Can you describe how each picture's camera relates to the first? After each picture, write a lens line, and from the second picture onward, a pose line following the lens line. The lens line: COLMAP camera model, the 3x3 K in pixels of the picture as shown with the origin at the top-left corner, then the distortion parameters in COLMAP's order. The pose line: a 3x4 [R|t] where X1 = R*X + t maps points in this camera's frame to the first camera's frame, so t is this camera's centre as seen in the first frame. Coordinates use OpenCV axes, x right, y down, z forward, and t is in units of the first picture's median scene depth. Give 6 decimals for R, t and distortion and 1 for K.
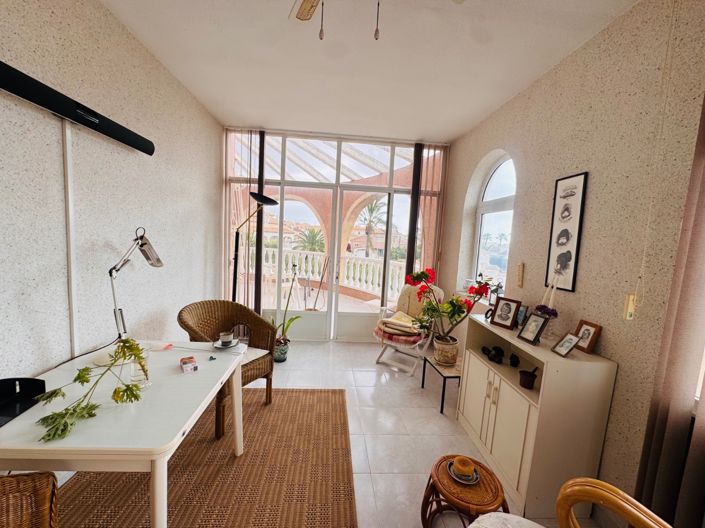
lens RADIAL K [[280.4, 0, 351.1], [0, 280.4, 264.6], [0, 0, 1]] dist [-0.008328, -0.000199]
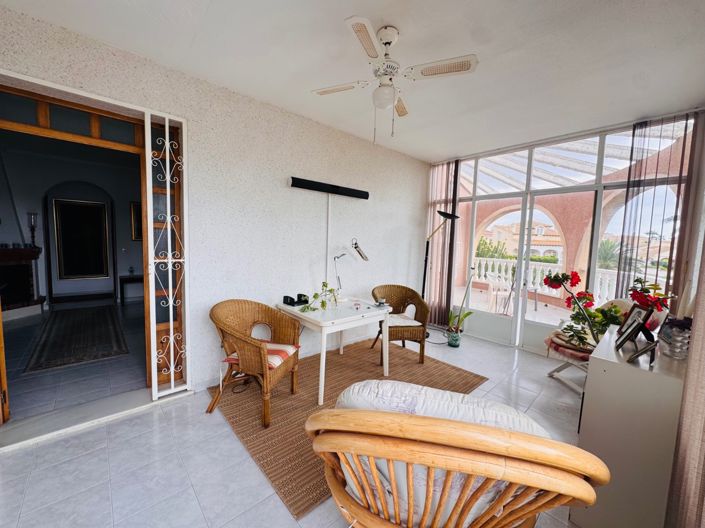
lens RADIAL K [[280.4, 0, 351.1], [0, 280.4, 264.6], [0, 0, 1]] dist [-0.008328, -0.000199]
pose [[0.616458, 0.027582, -0.786905, 0.382299], [-0.070534, 0.997303, -0.020300, 0.044136], [0.784222, 0.068018, 0.616740, -0.104692]]
